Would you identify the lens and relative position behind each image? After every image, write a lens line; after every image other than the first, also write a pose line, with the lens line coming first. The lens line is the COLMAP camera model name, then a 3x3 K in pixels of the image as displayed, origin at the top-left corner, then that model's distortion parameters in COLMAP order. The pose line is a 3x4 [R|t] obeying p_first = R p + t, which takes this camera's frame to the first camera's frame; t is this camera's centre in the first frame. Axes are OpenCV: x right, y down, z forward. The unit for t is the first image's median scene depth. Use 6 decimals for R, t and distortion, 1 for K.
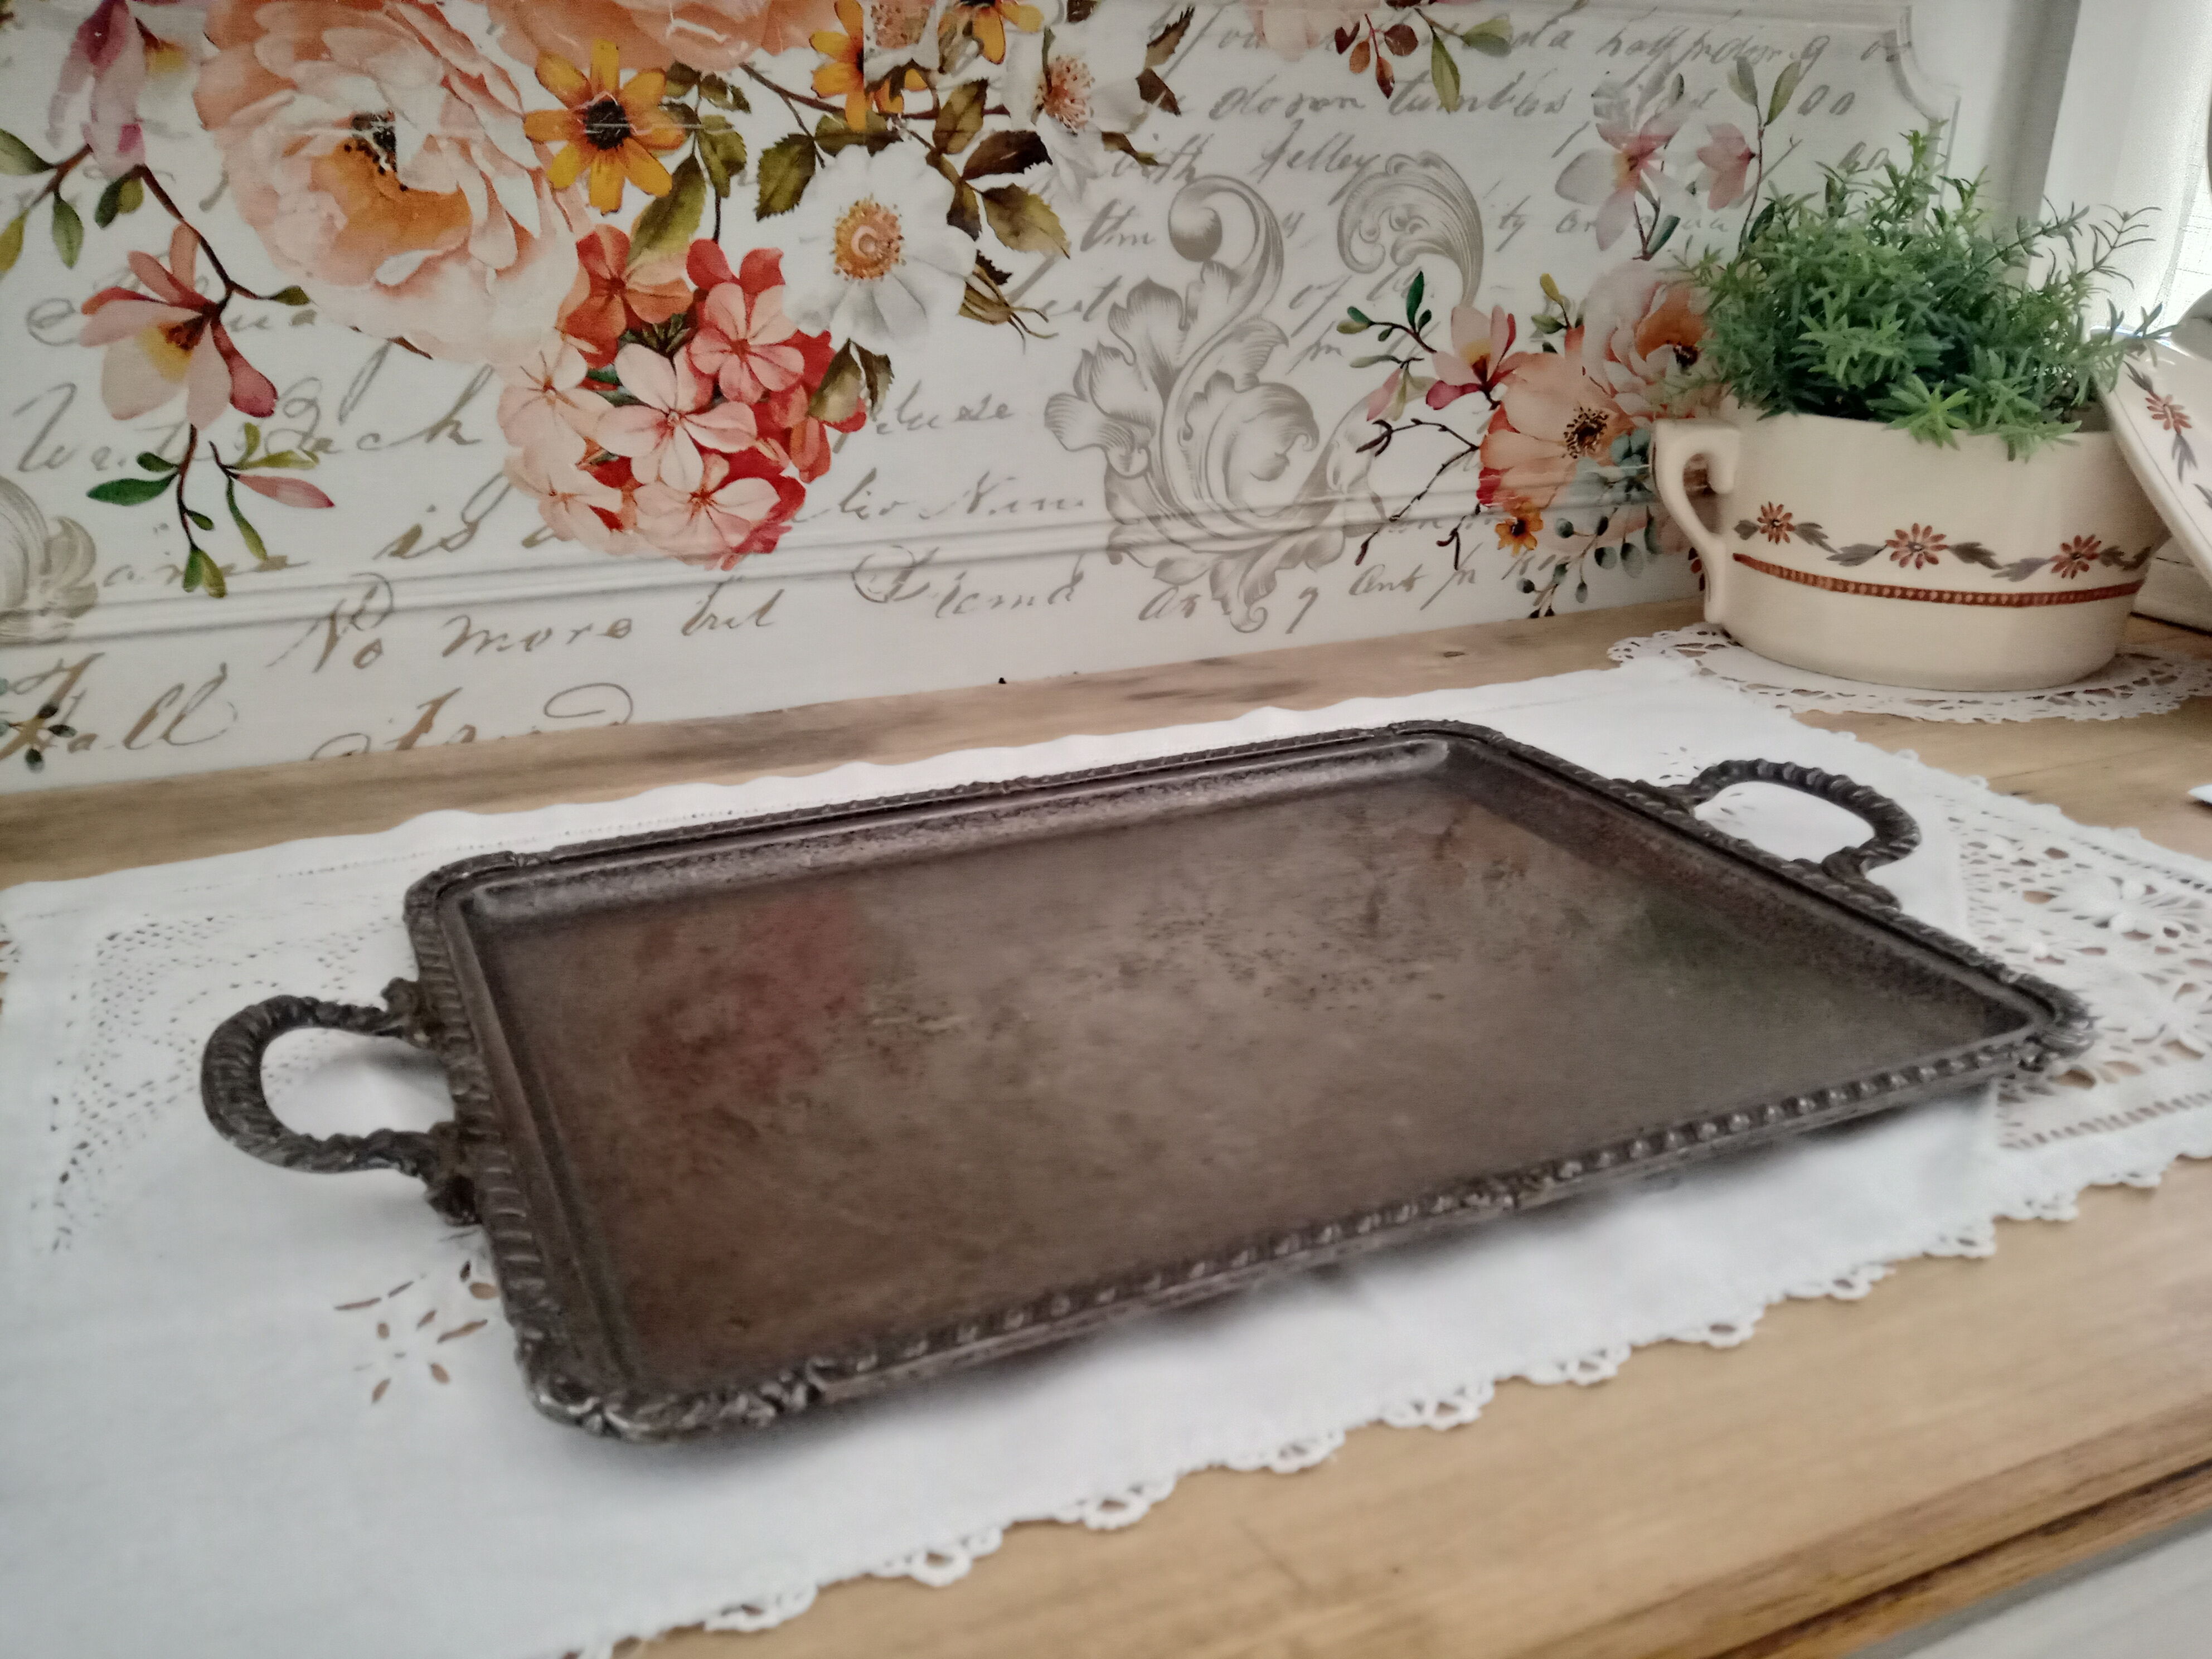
lens RADIAL K [[1808.5, 0, 1106.0], [0, 1808.5, 829.5], [0, 0, 1]] dist [-0.019568, -0.012233]
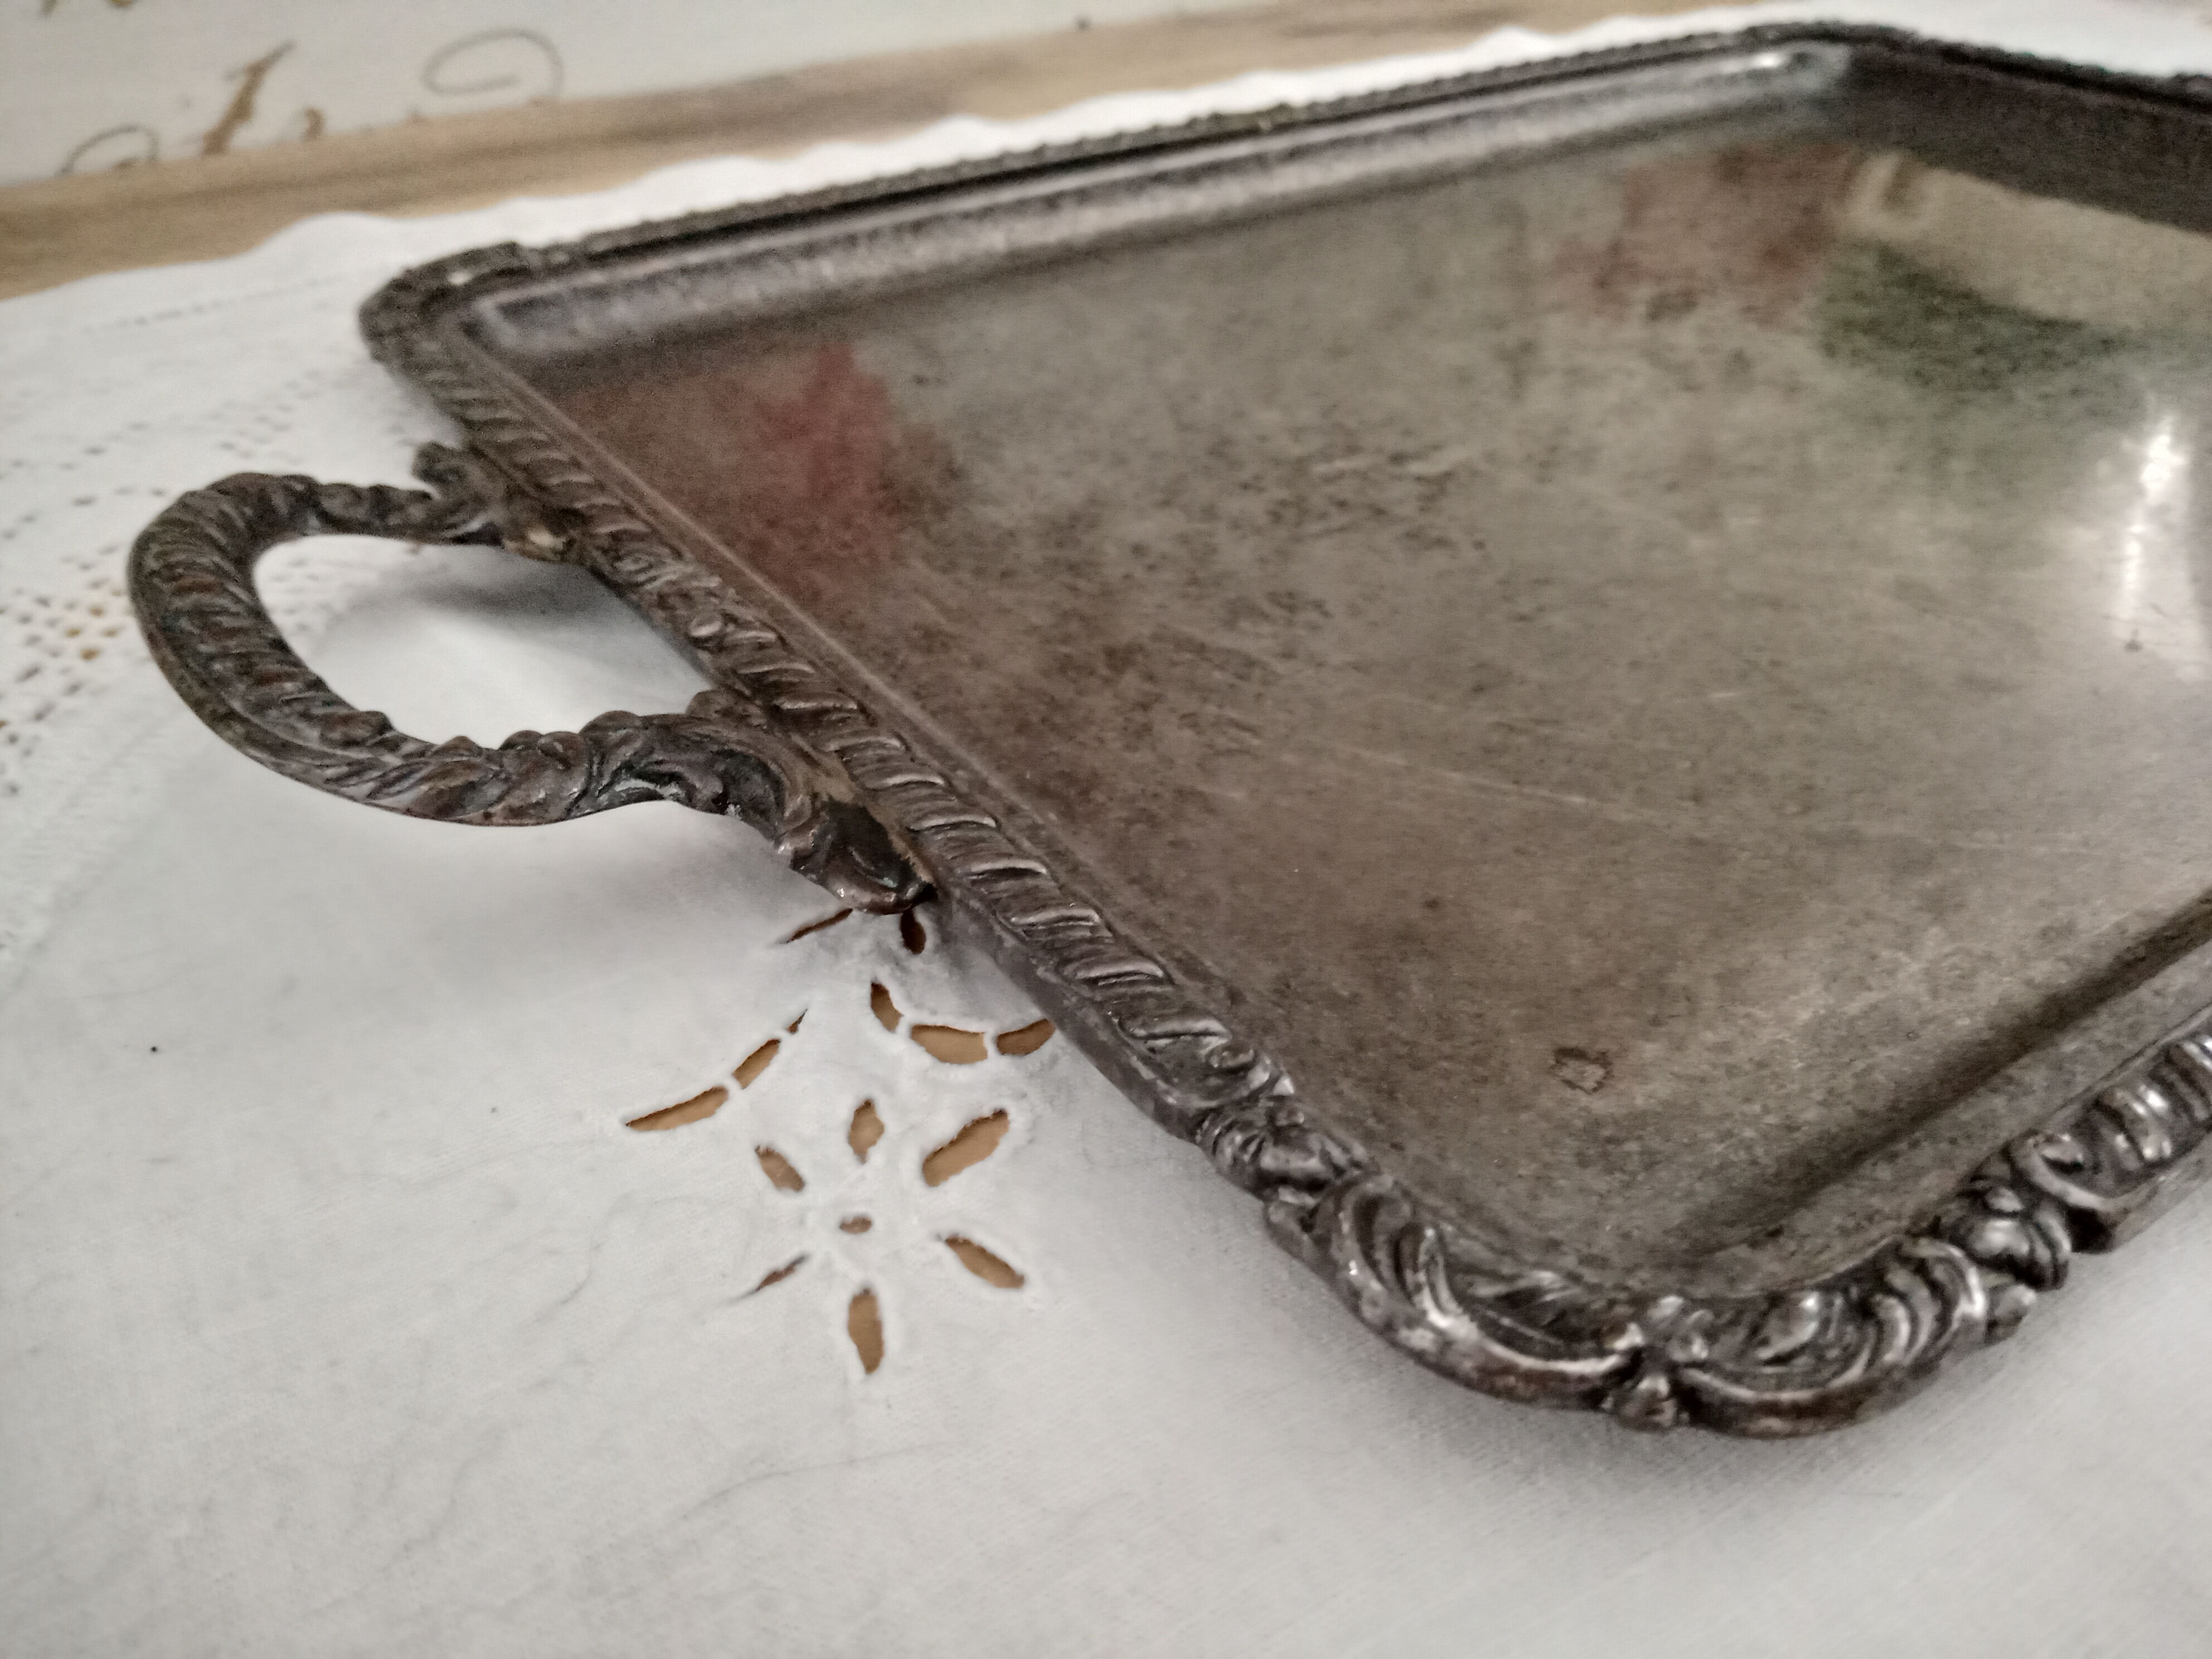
lens RADIAL K [[1896.4, 0, 1106.0], [0, 1896.4, 829.5], [0, 0, 1]] dist [-0.053798, 0.003973]
pose [[0.987534, -0.100217, 0.121379, -0.207551], [0.069691, 0.969803, 0.233720, 0.057378], [-0.141137, -0.222347, 0.964698, 0.323138]]
